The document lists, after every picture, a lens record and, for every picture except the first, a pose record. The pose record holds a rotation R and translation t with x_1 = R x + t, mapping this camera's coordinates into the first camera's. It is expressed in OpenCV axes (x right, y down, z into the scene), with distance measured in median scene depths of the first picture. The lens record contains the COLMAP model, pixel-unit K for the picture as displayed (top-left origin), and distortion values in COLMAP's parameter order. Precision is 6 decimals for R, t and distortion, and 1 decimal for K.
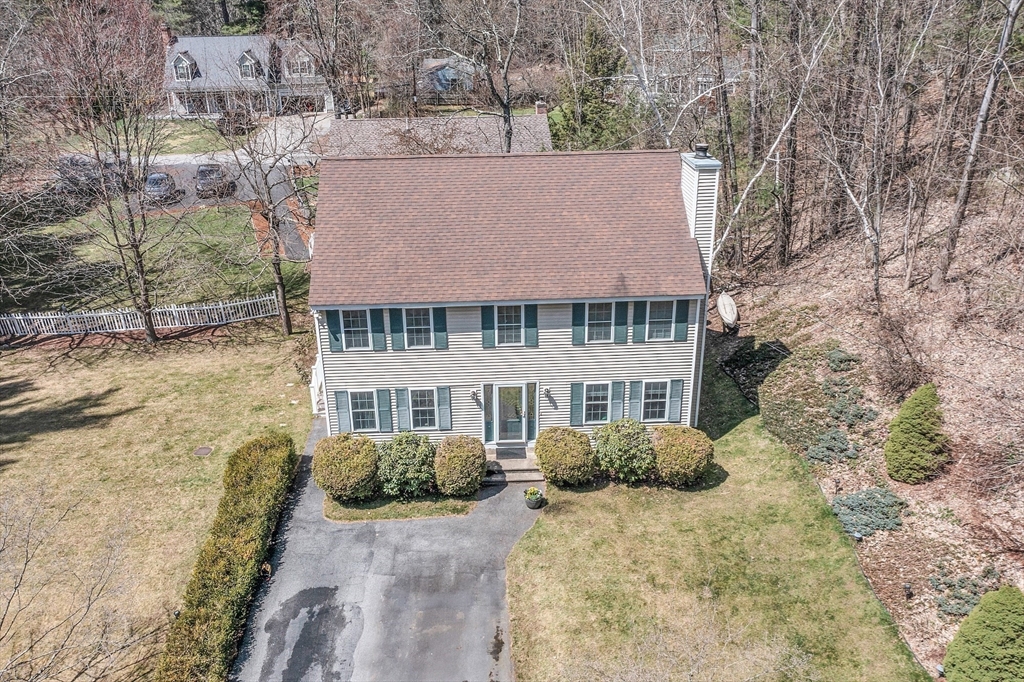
lens RADIAL K [[831.6, 0, 509.7], [0, 831.6, 322.1], [0, 0, 1]] dist [-0.011644, 0.002653]
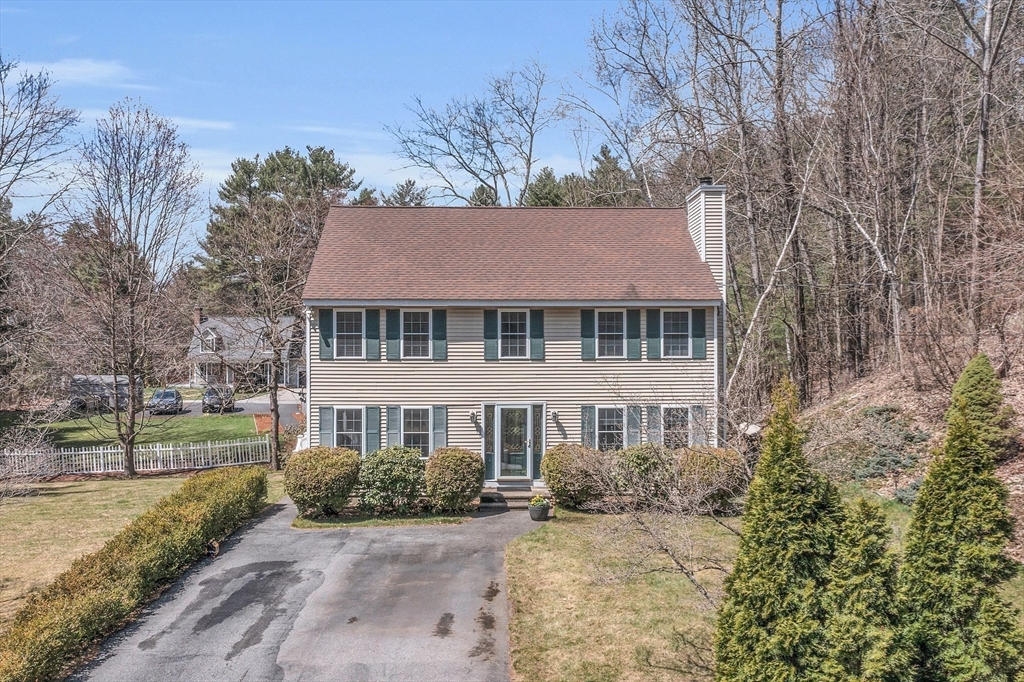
lens RADIAL K [[831.6, 0, 509.4], [0, 831.6, 339.5], [0, 0, 1]] dist [-0.011644, 0.002653]
pose [[0.999822, 0.010243, -0.015867, 0.009456], [-0.015742, 0.916157, -0.400511, 0.377205], [0.010434, 0.400690, 0.916154, 0.146230]]
